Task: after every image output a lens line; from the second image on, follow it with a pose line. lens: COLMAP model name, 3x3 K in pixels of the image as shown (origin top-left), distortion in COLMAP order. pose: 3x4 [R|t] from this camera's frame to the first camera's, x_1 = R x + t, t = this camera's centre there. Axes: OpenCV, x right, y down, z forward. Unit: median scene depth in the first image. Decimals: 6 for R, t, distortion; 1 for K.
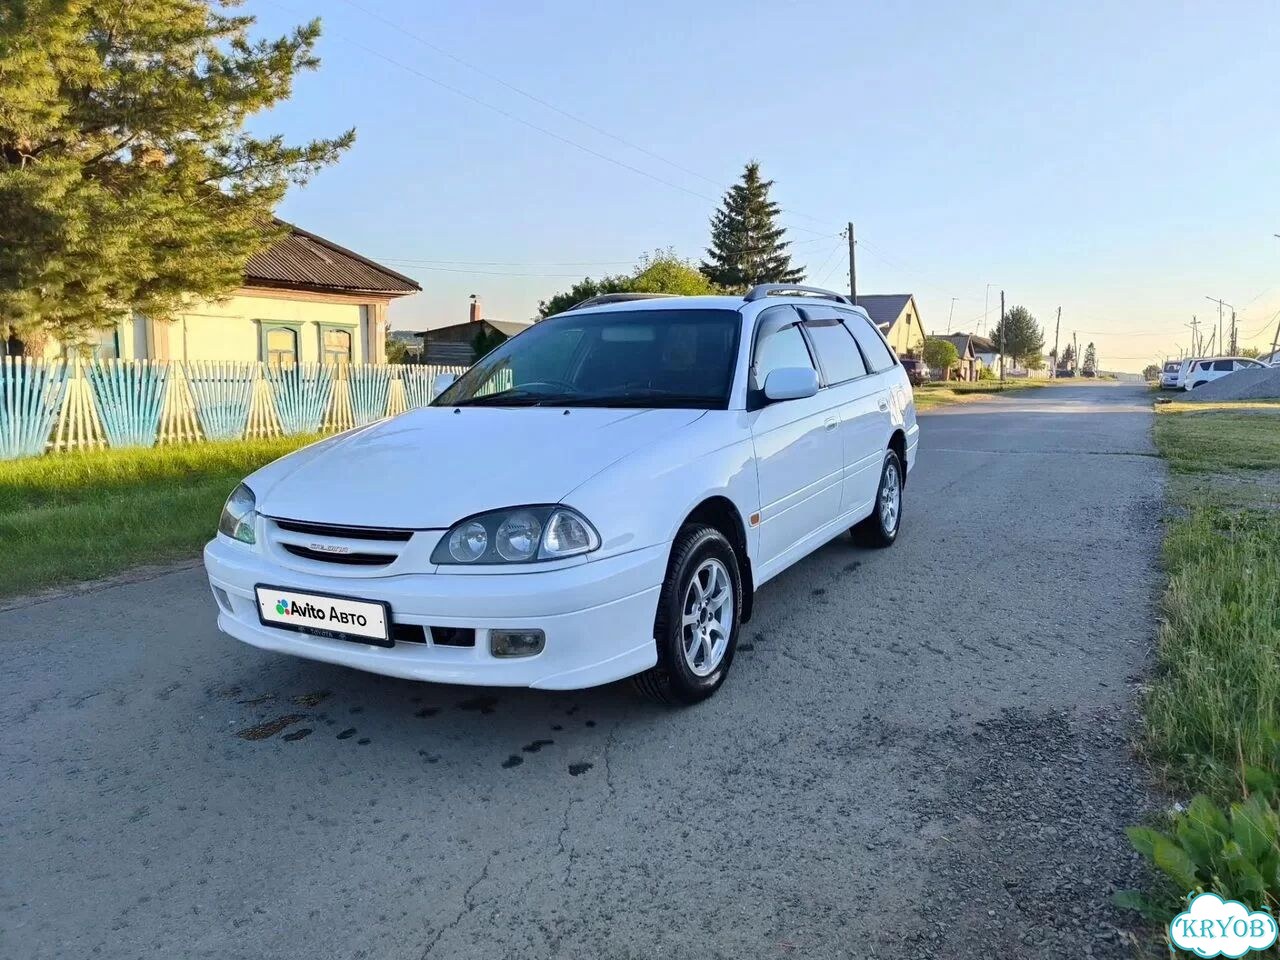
lens RADIAL K [[893.9, 0, 662.4], [0, 893.9, 476.1], [0, 0, 1]] dist [0.014672, -0.005962]
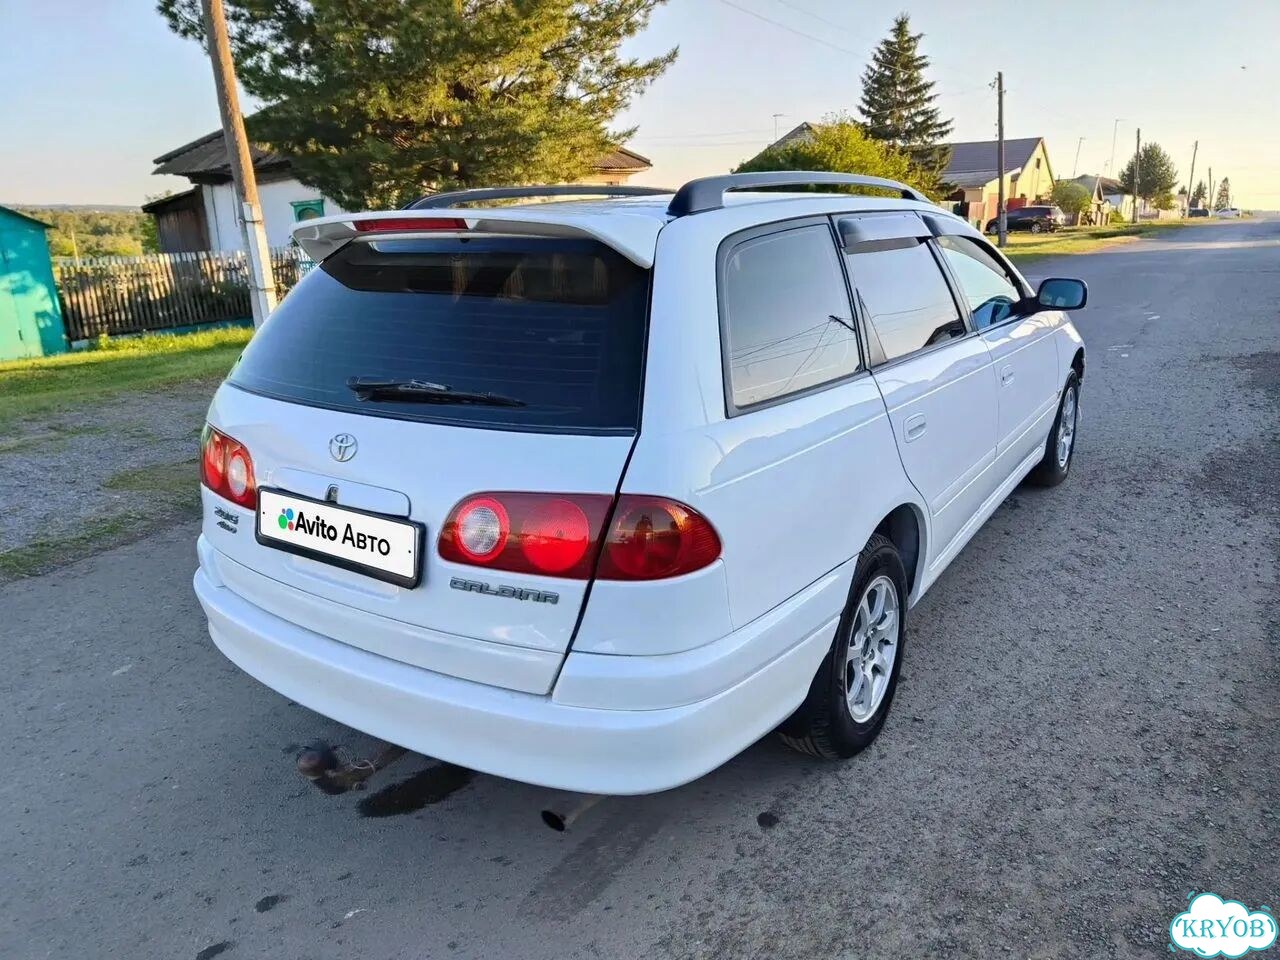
lens RADIAL K [[893.9, 0, 653.6], [0, 893.9, 488.5], [0, 0, 1]] dist [0.014672, -0.005962]
pose [[0.994120, -0.013186, -0.107474, -0.237506], [0.030308, 0.986768, 0.159280, 0.040958], [0.103952, -0.161601, 0.981366, -0.389147]]
